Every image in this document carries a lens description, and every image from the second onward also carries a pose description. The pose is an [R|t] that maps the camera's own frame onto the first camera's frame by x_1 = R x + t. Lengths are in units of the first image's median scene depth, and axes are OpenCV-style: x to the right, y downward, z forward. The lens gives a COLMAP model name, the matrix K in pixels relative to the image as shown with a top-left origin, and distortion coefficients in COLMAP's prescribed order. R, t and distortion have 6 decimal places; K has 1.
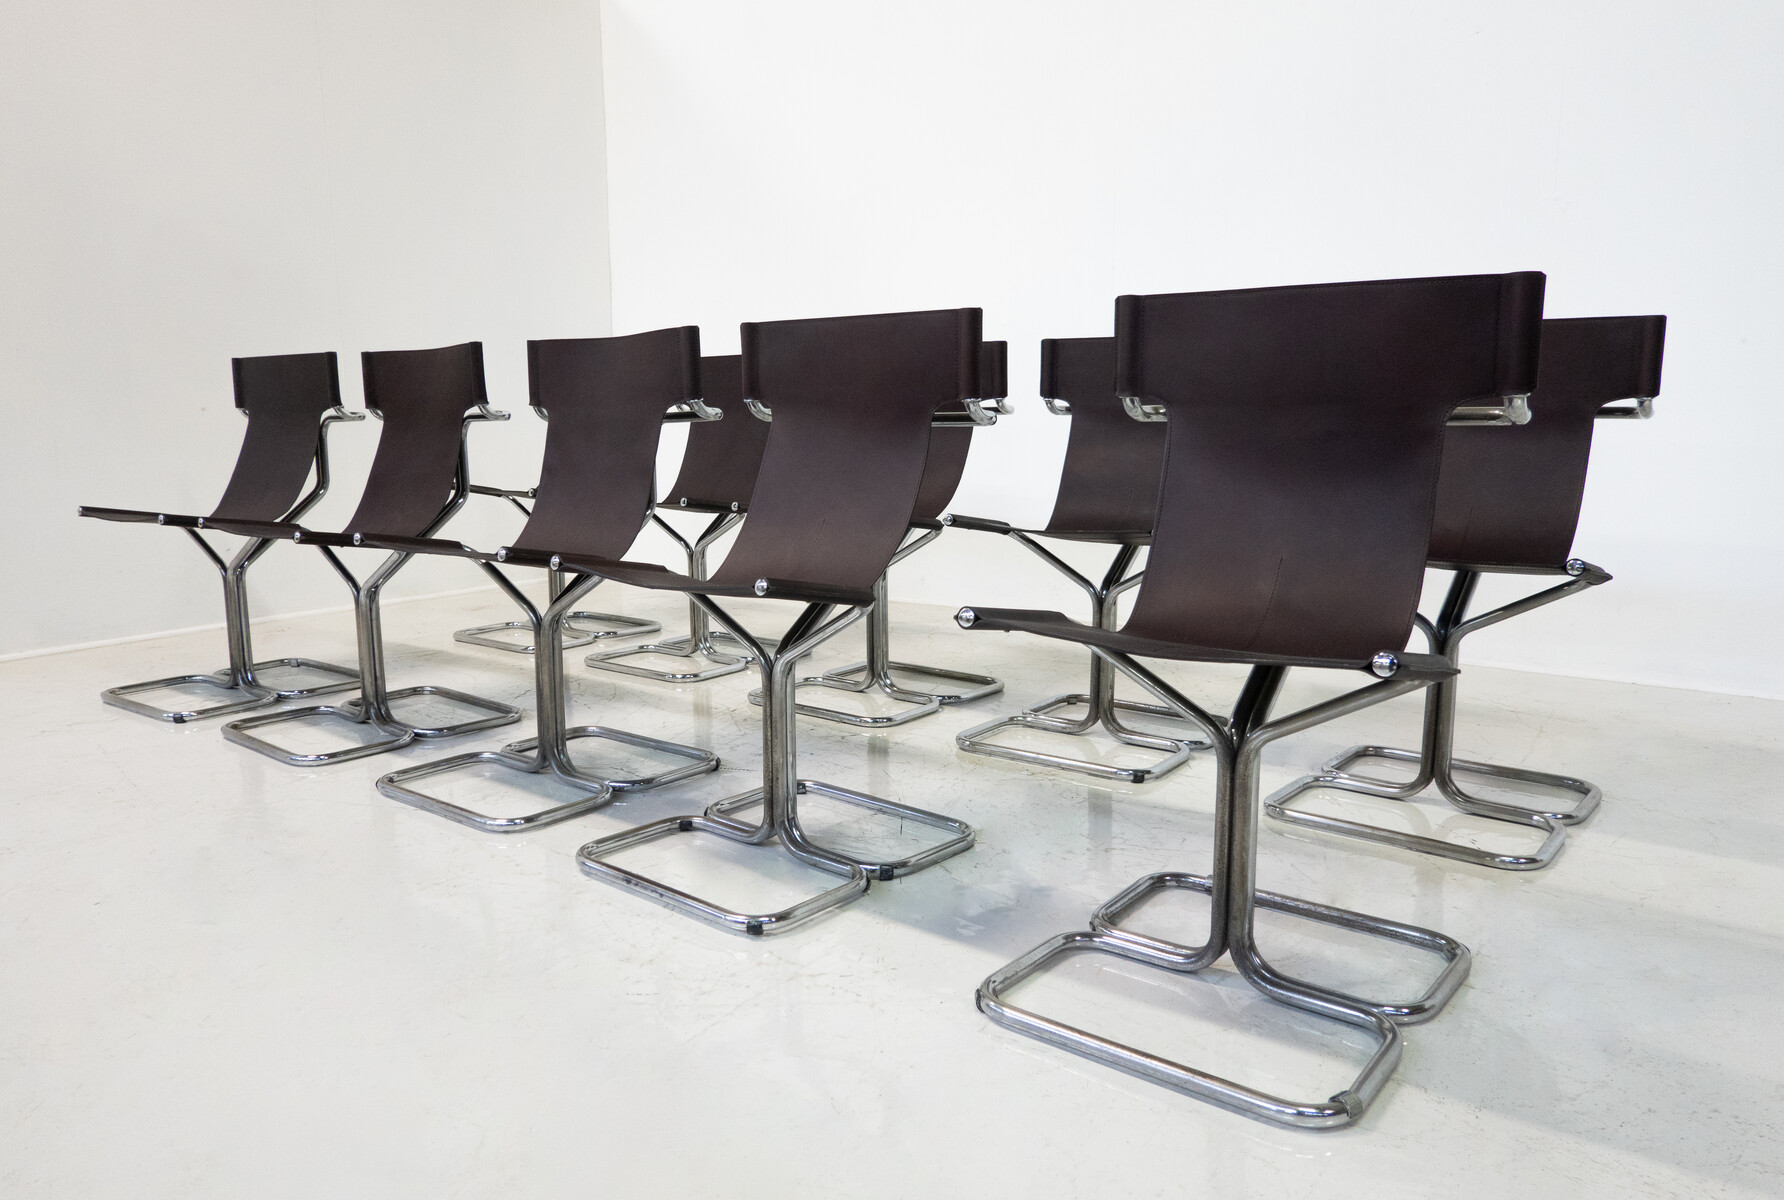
lens RADIAL K [[1249.0, 0, 882.8], [0, 1249.0, 594.7], [0, 0, 1]] dist [-0.008087, 0.003080]
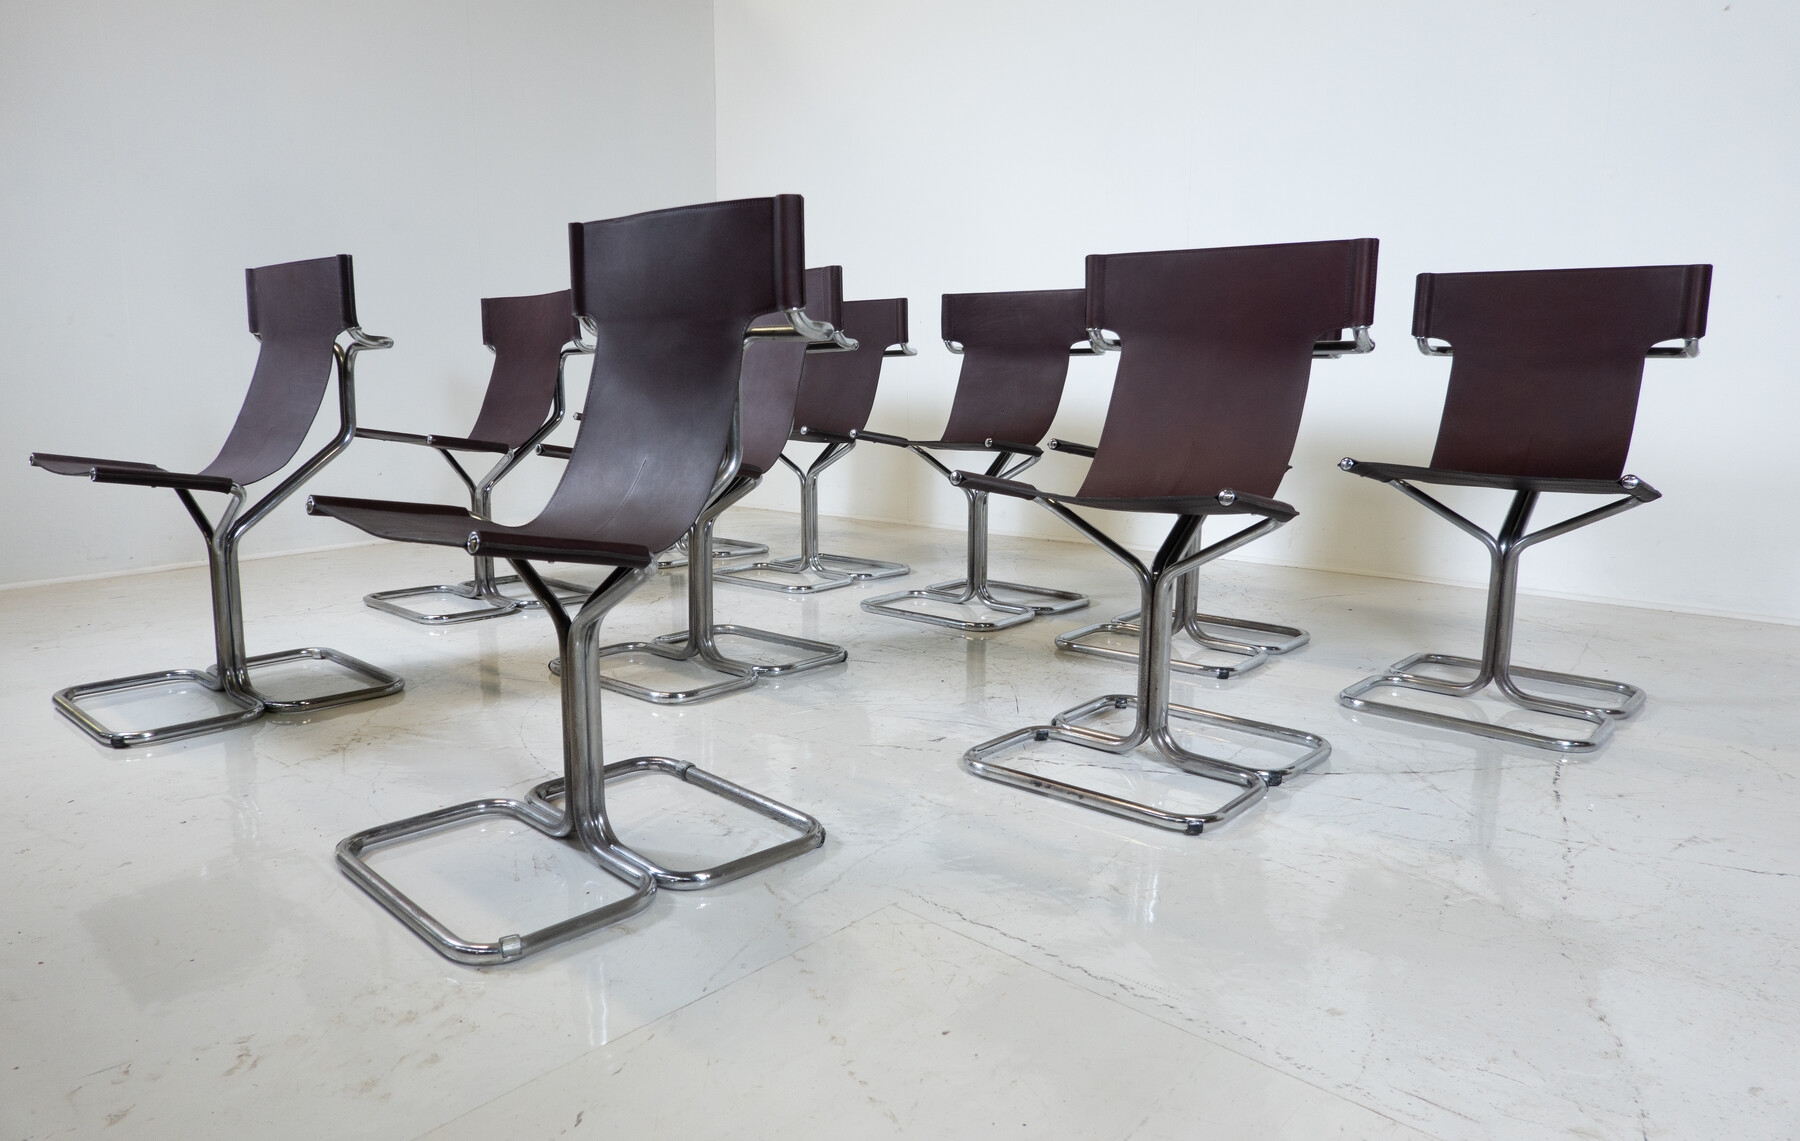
lens RADIAL K [[1185.8, 0, 899.0], [0, 1185.8, 540.4], [0, 0, 1]] dist [0.007371, -0.012327]
pose [[0.999465, 0.018541, -0.026930, -0.062498], [-0.018724, 0.999803, -0.006539, 0.040707], [0.026804, 0.007040, 0.999616, -0.076120]]
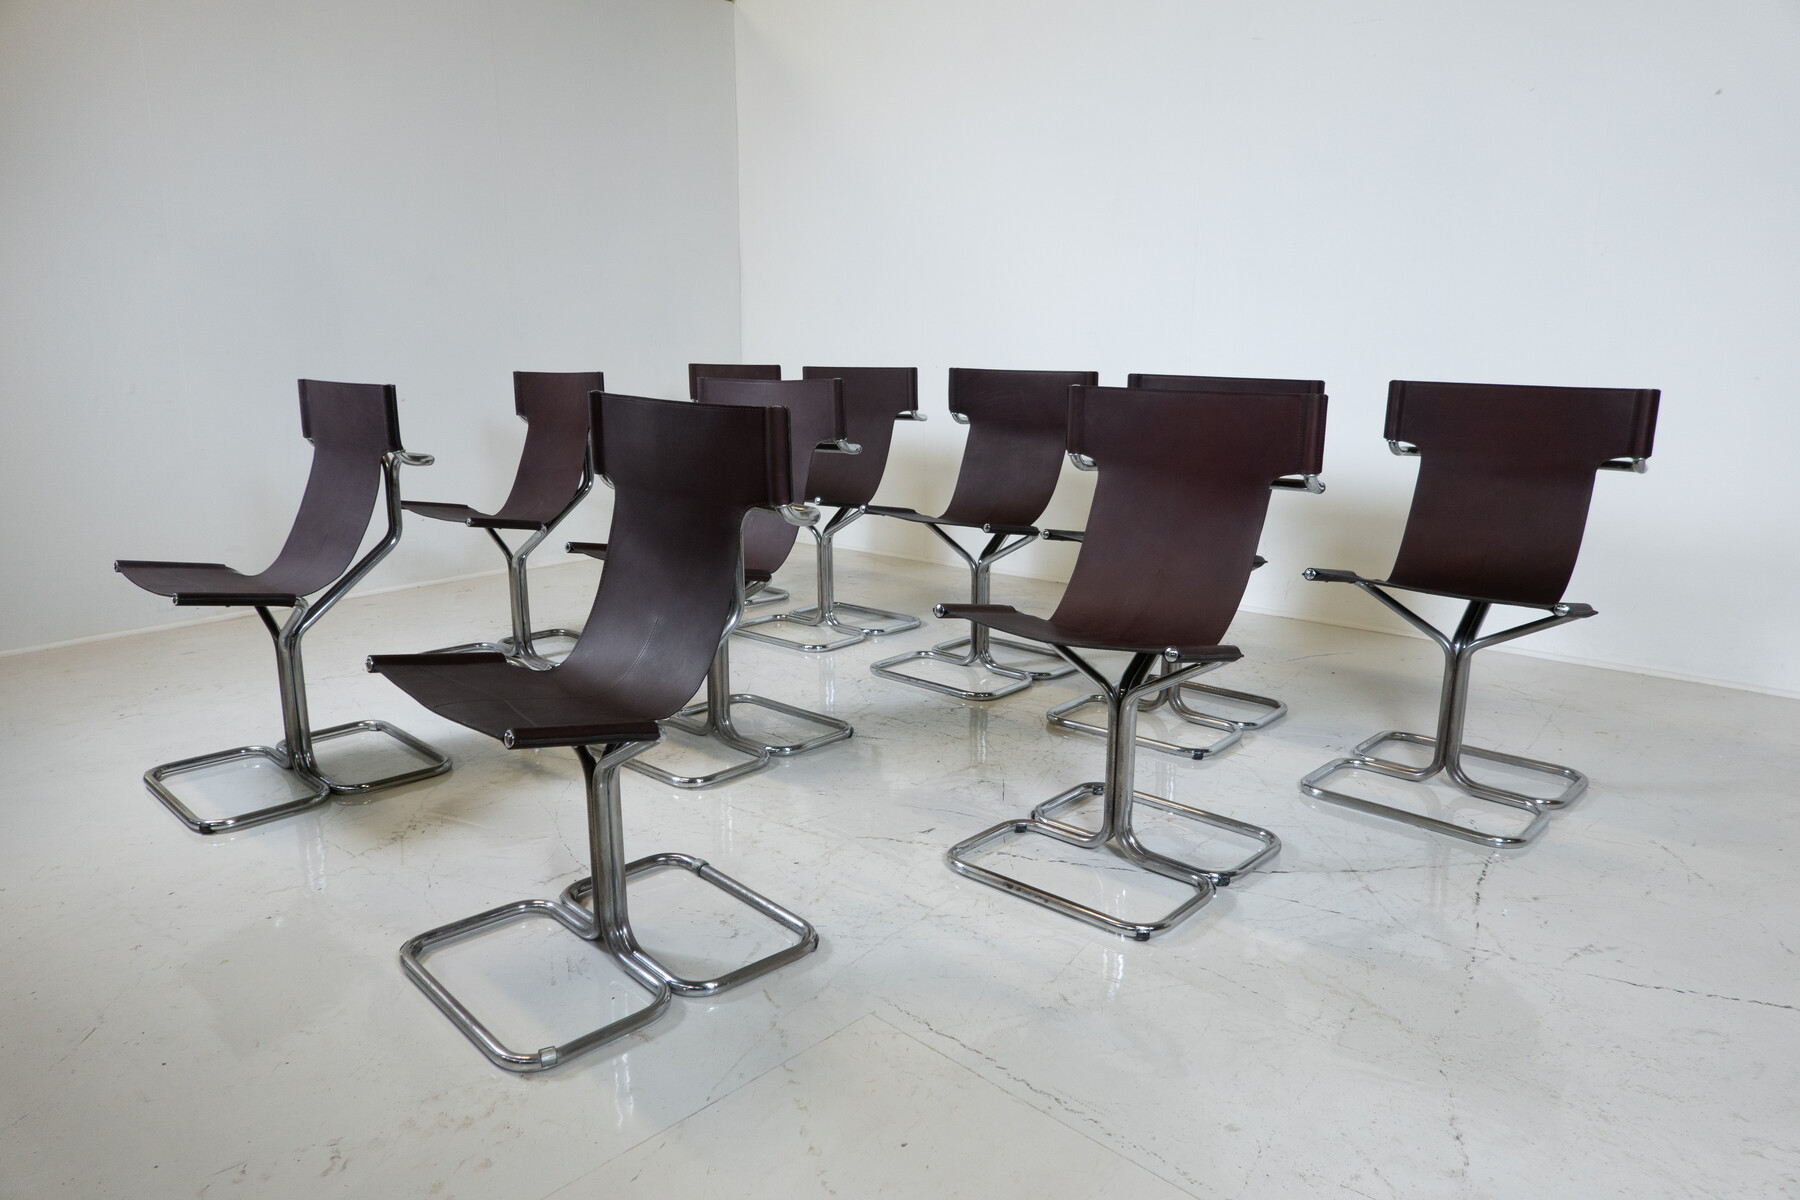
lens RADIAL K [[1186.0, 0, 898.4], [0, 1186.0, 597.8], [0, 0, 1]] dist [0.001744, -0.005156]
pose [[0.998185, 0.021731, -0.056159, -0.026098], [-0.018205, 0.997876, 0.062550, -0.076467], [0.057399, -0.061414, 0.996461, -0.164275]]
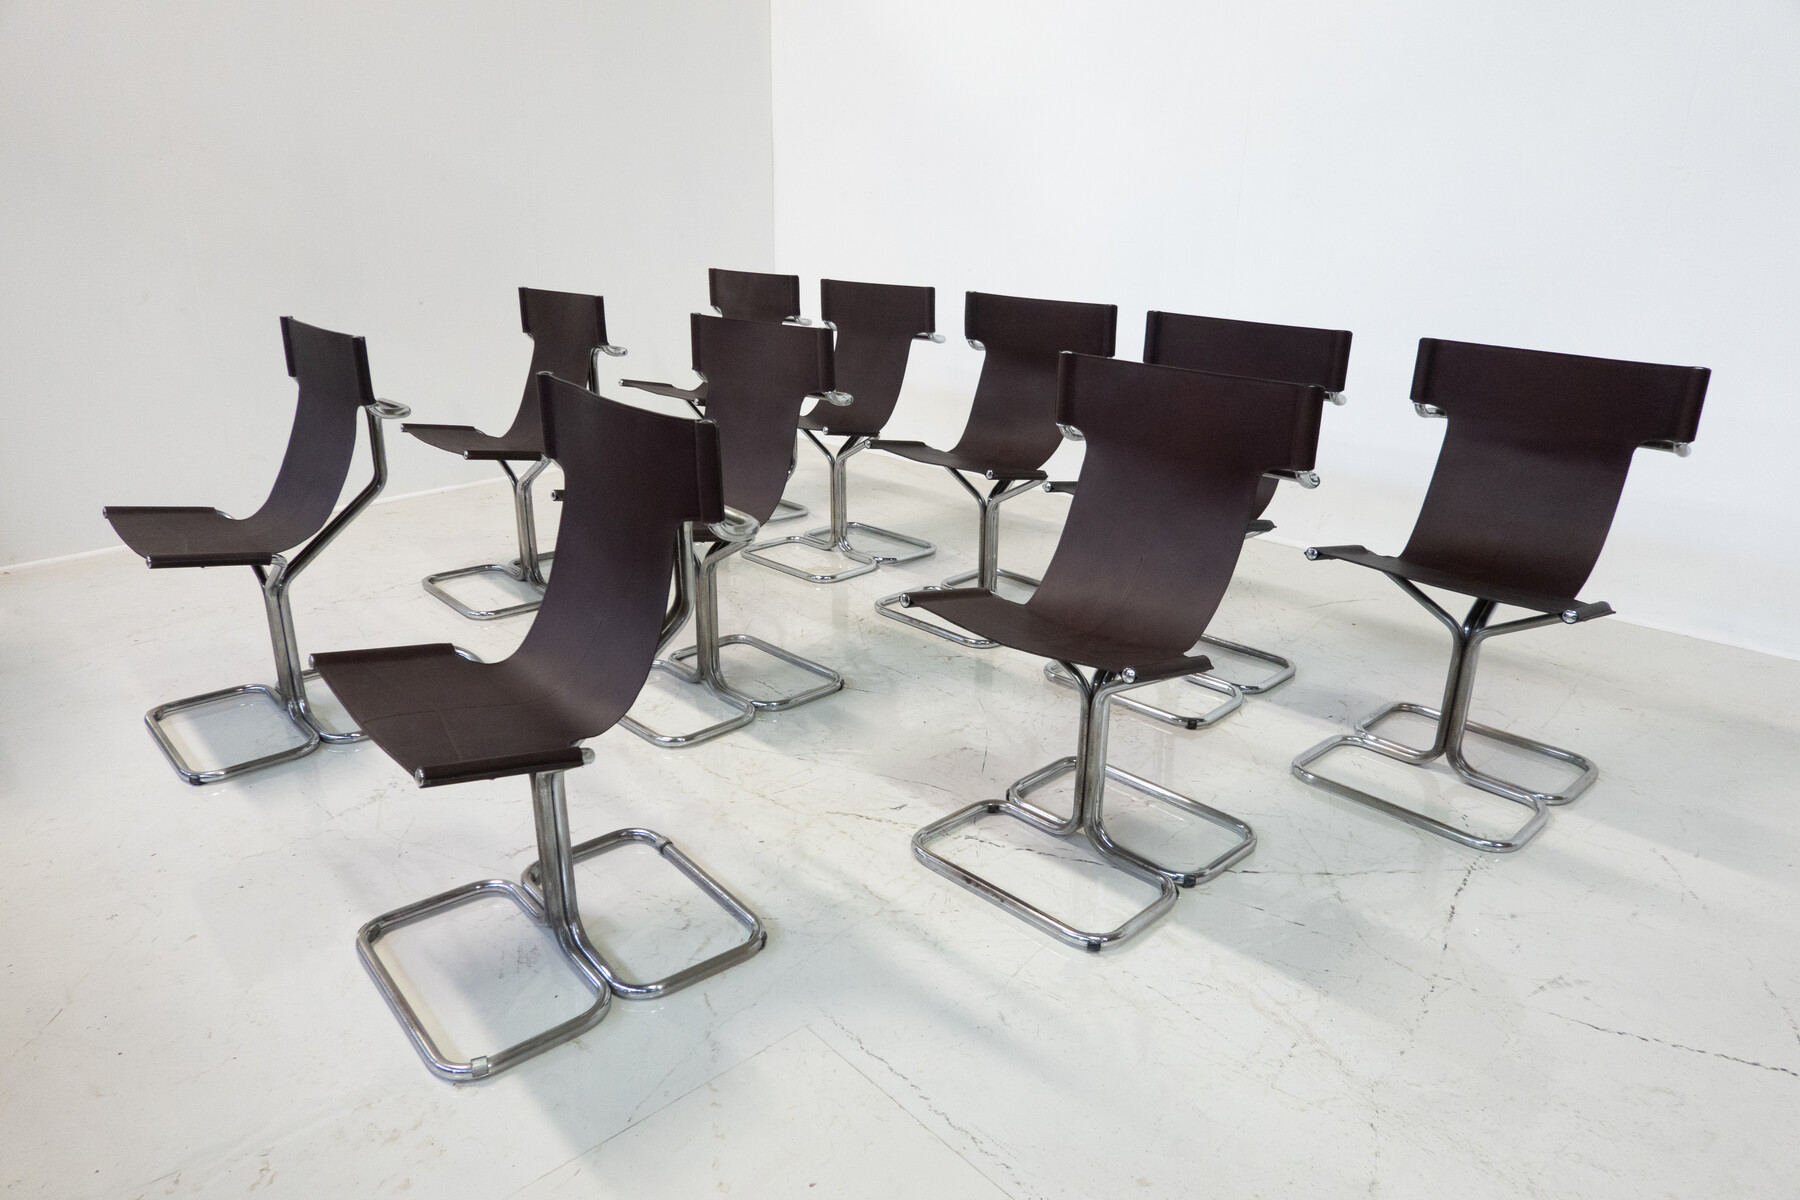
lens RADIAL K [[1186.0, 0, 896.8], [0, 1186.0, 600.4], [0, 0, 1]] dist [0.001744, -0.005156]
pose [[0.992567, 0.055655, -0.108227, 0.044389], [-0.035069, 0.982383, 0.183559, -0.173504], [0.116536, -0.178399, 0.977033, -0.114158]]
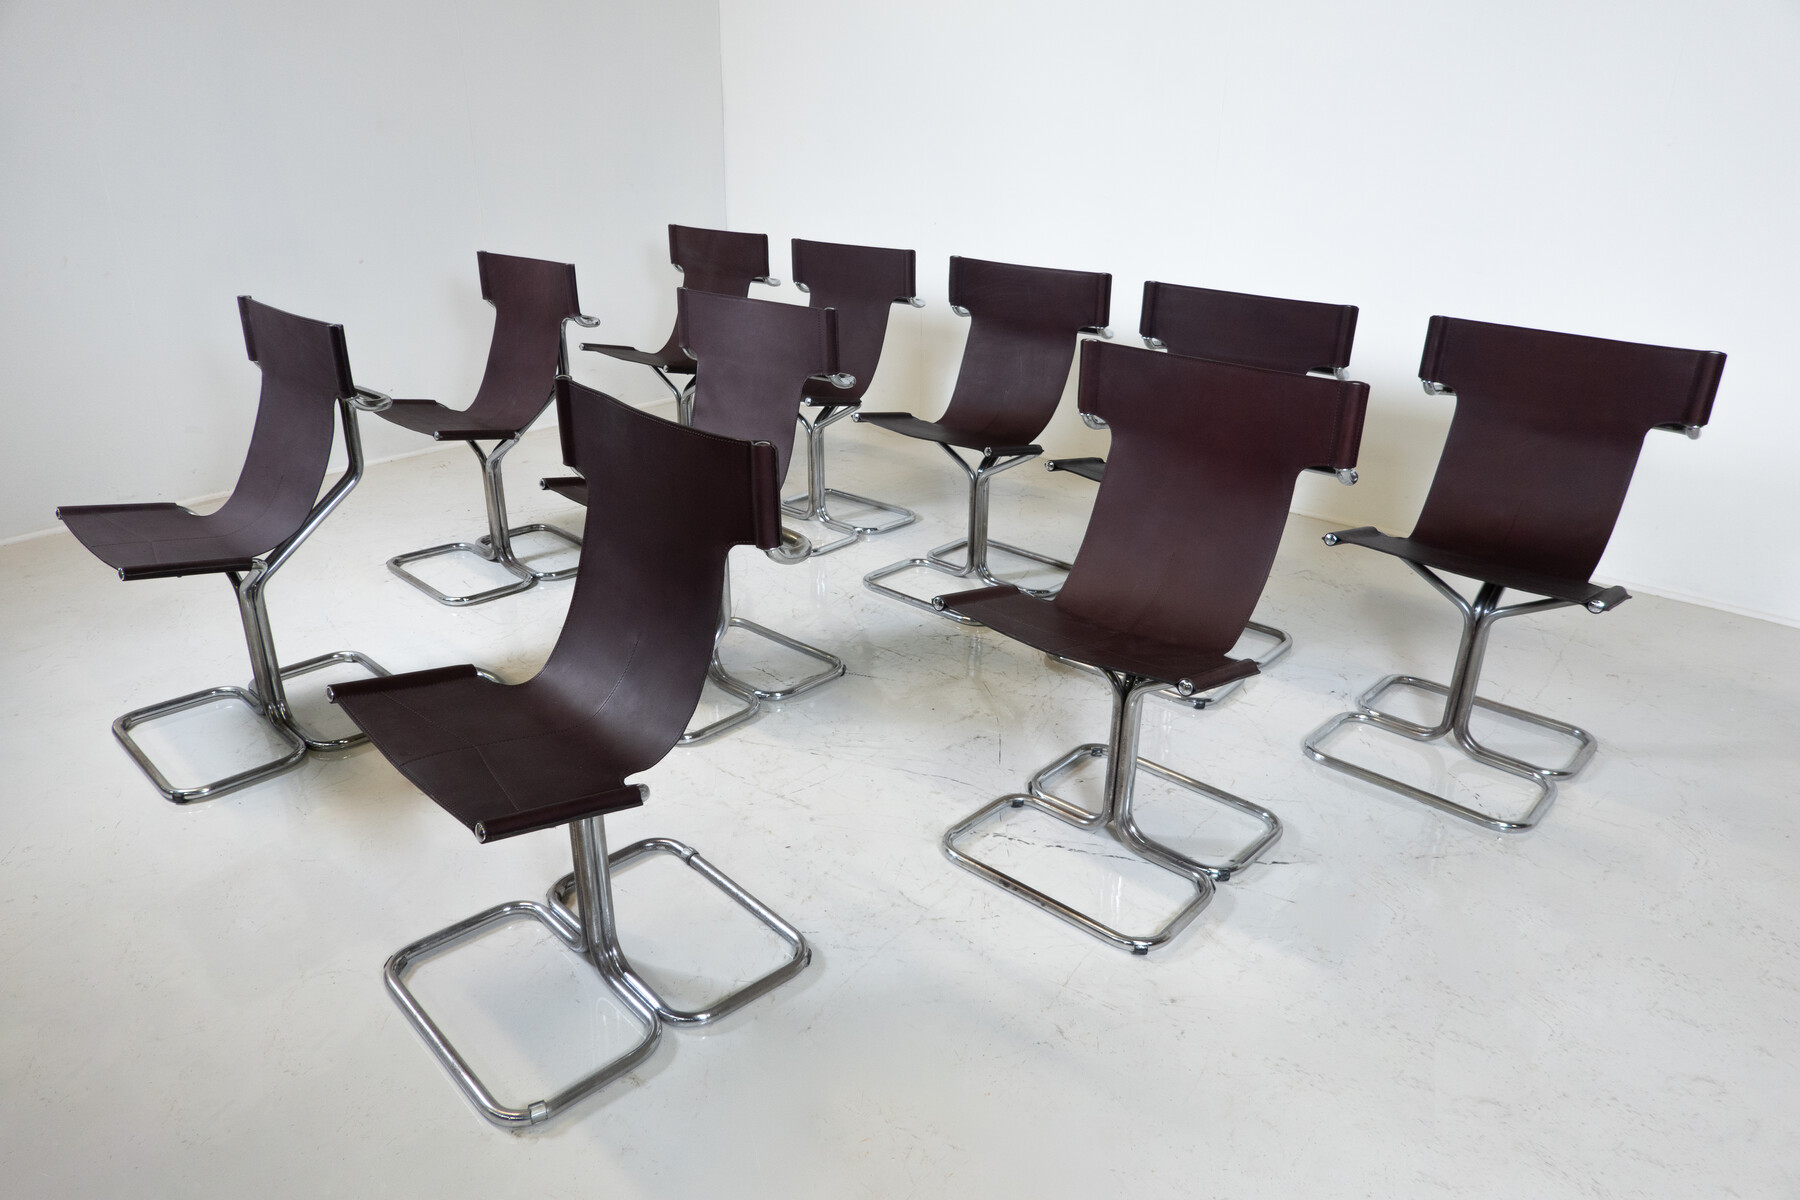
lens RADIAL K [[1186.0, 0, 898.9], [0, 1186.0, 602.0], [0, 0, 1]] dist [0.001744, -0.005156]
pose [[0.998317, 0.040096, -0.041893, -0.038817], [-0.029041, 0.971002, 0.237301, -0.216651], [0.050193, -0.235685, 0.970532, -0.086200]]
